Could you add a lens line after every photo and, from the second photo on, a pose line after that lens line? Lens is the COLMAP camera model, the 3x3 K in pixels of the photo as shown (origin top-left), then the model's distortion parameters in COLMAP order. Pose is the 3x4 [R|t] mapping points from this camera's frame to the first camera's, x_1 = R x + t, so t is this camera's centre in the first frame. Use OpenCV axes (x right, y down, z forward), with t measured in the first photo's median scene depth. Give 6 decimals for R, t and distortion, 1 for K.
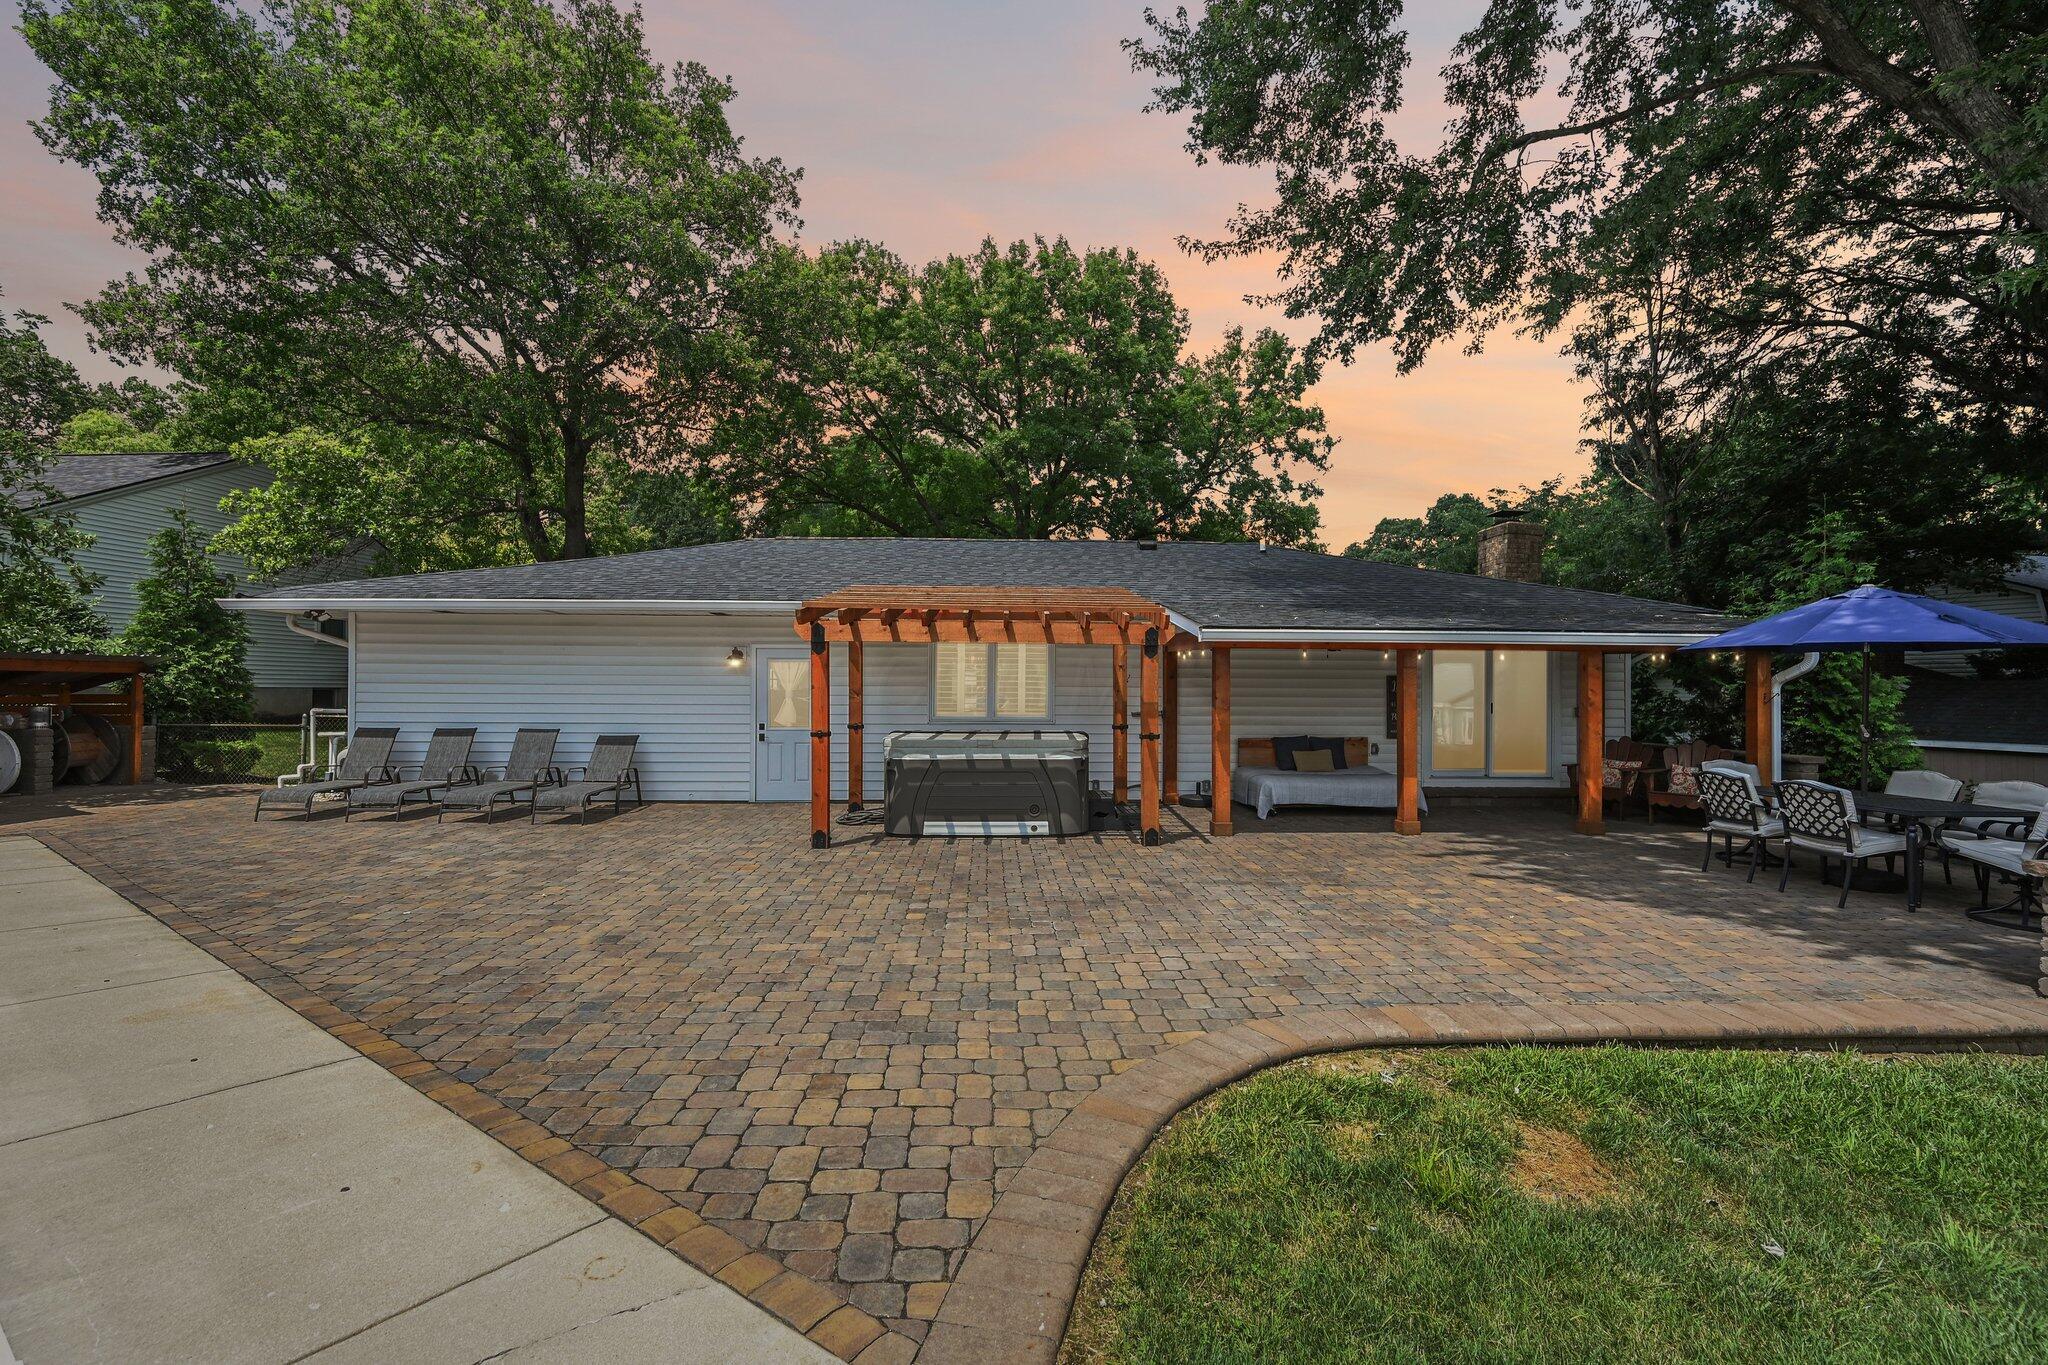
lens RADIAL K [[883.7, 0, 1029.5], [0, 883.7, 684.1], [0, 0, 1]] dist [0.001210, -0.001043]
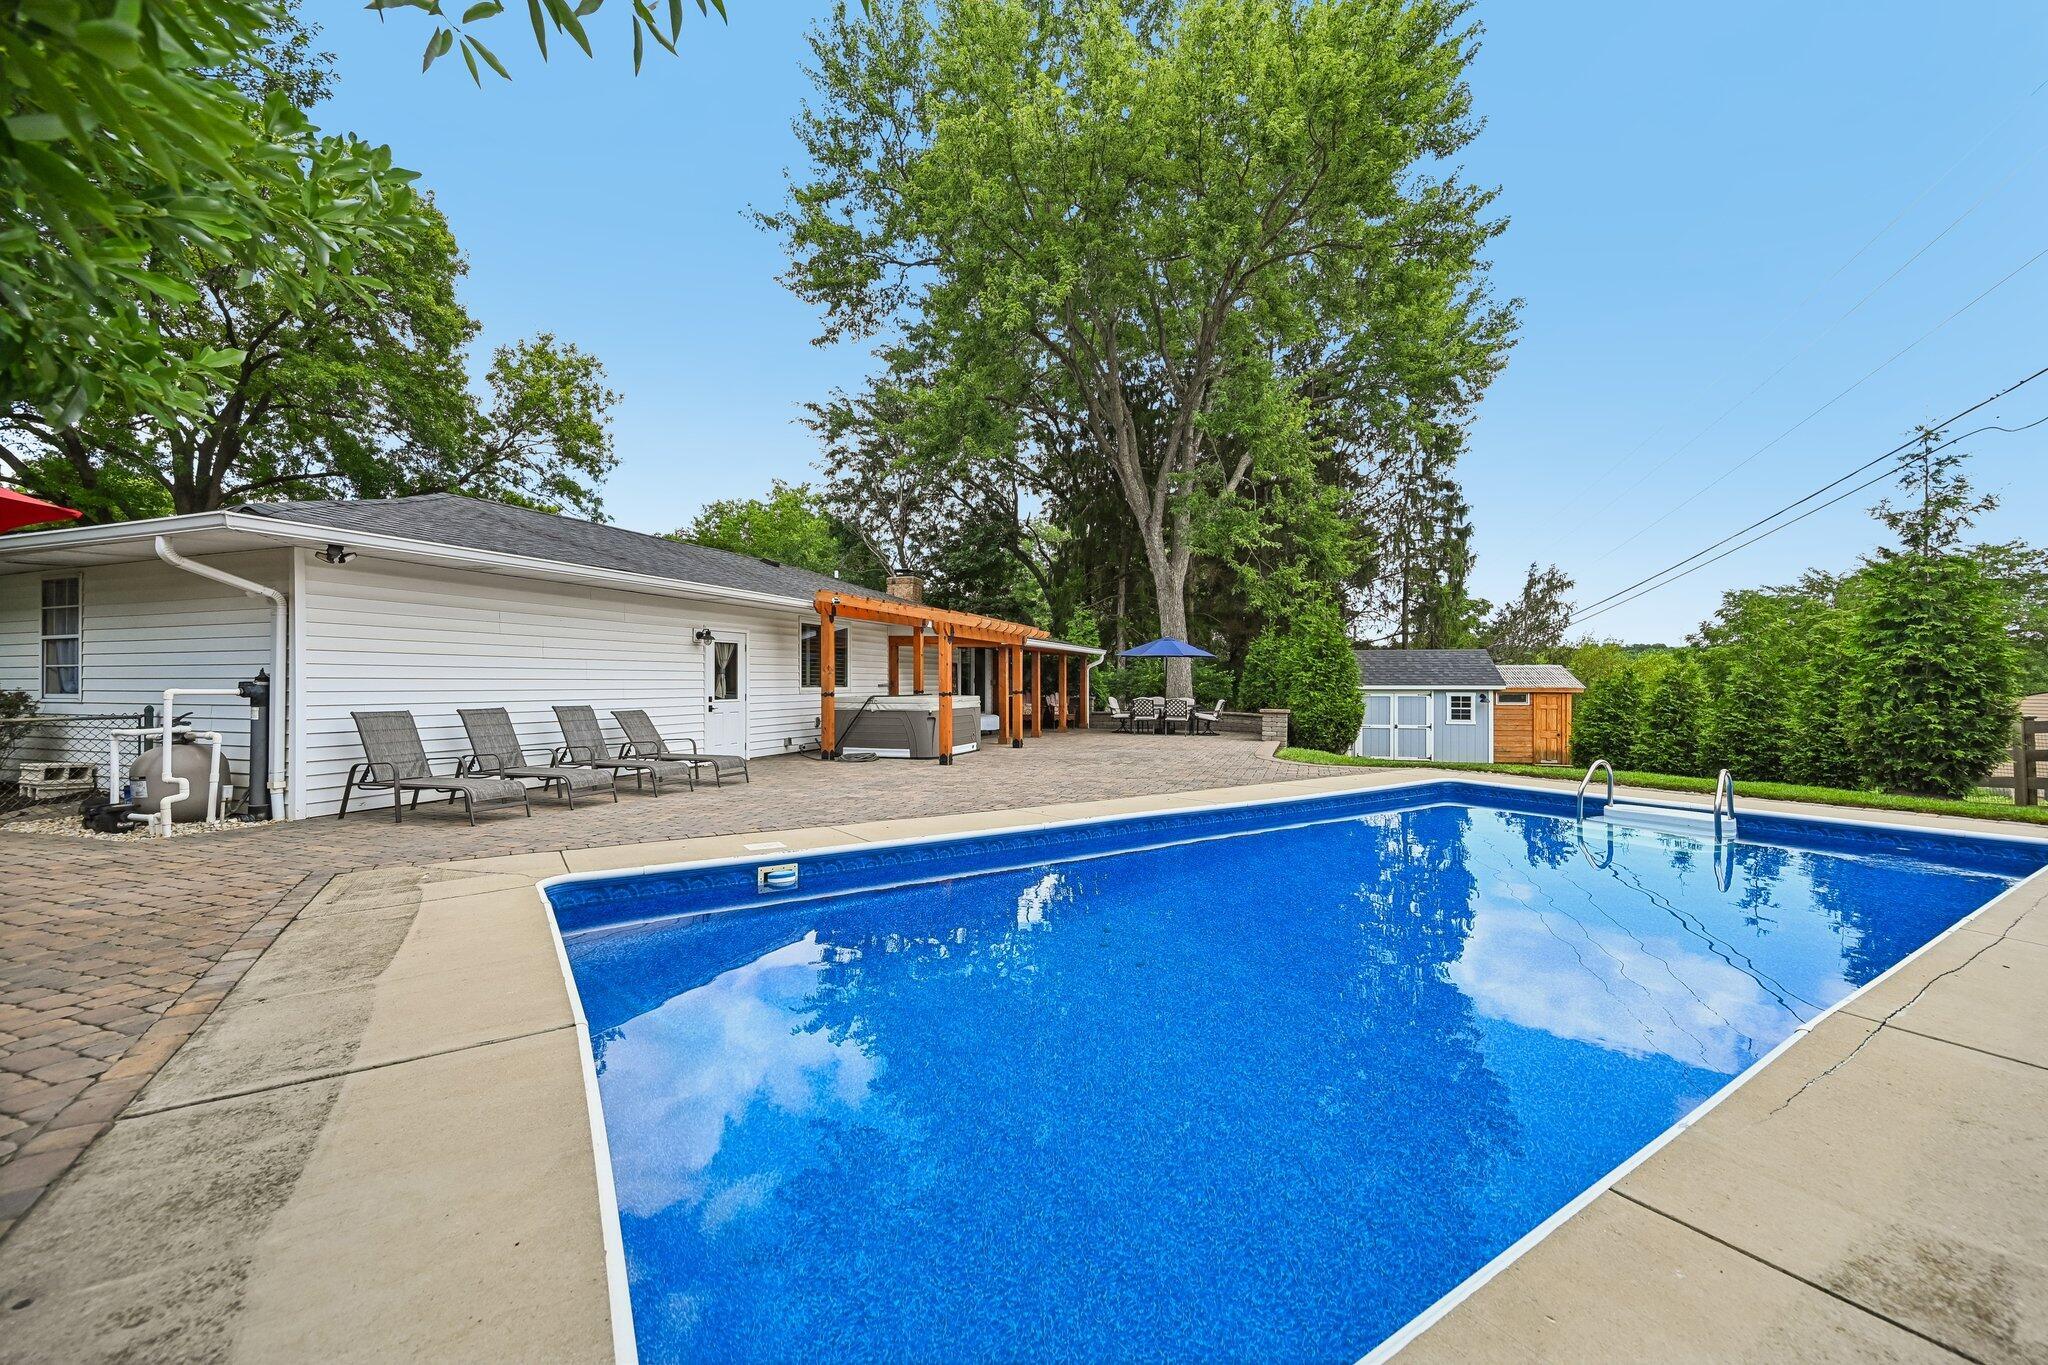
lens RADIAL K [[814.3, 0, 1015.7], [0, 814.3, 675.0], [0, 0, 1]] dist [-0.003298, -0.000206]
pose [[0.394561, -0.000133, 0.918870, -1.097665], [-0.005876, 0.999979, 0.002668, 0.011810], [-0.918851, -0.006452, 0.394552, 0.217560]]
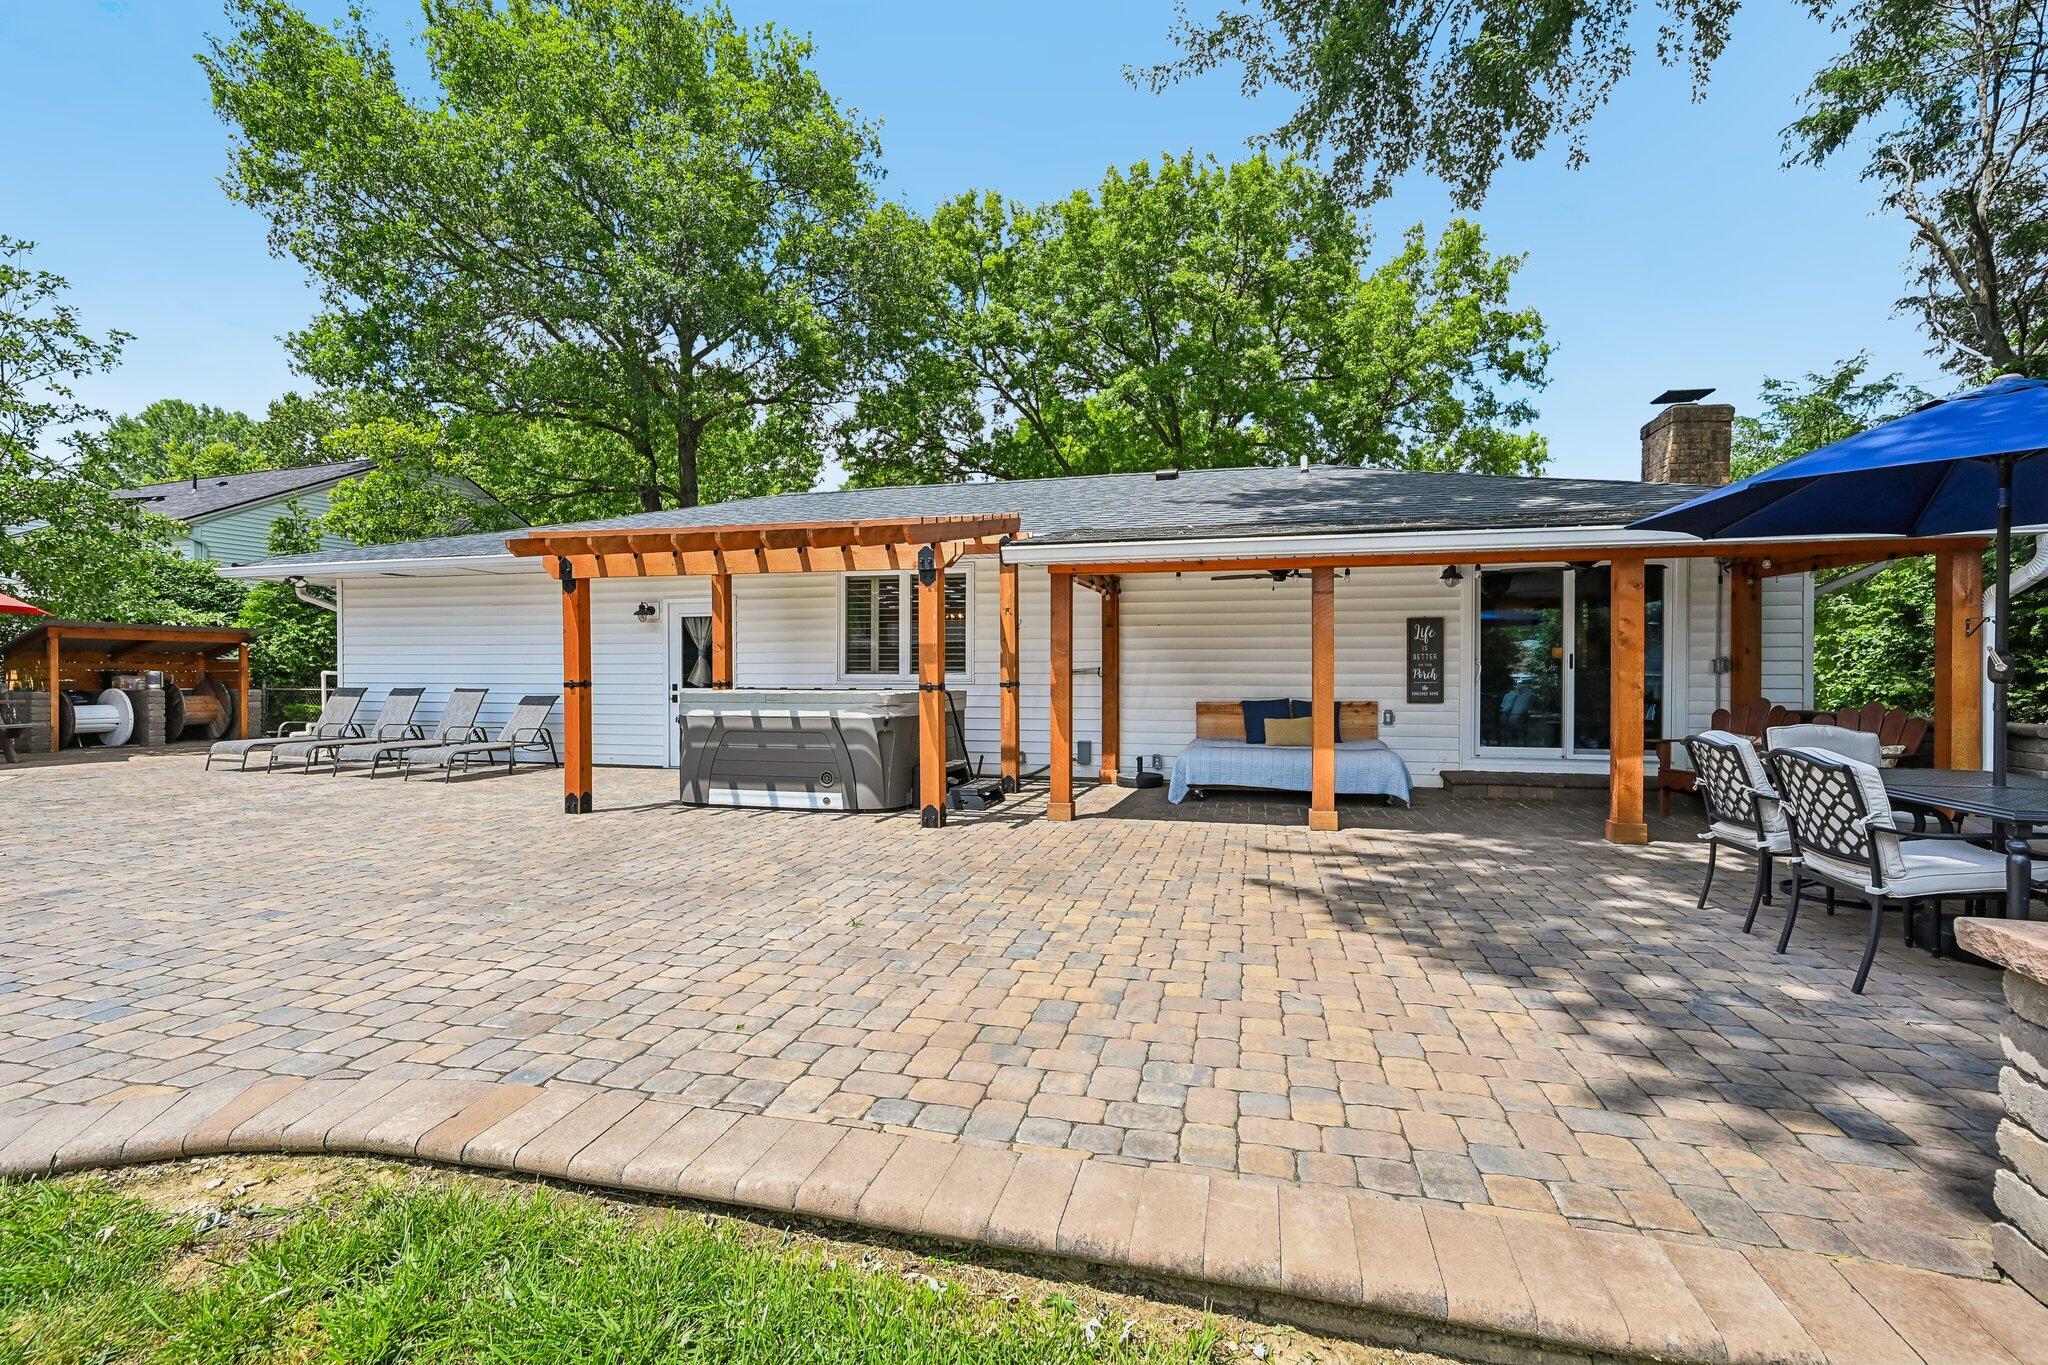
lens RADIAL K [[904.6, 0, 1030.6], [0, 904.6, 682.8], [0, 0, 1]] dist [0.000002, 0.000426]
pose [[0.956623, -0.002777, -0.291314, 0.330151], [0.006751, 0.999897, 0.012637, 0.033698], [0.291249, -0.014055, 0.956544, 0.192334]]
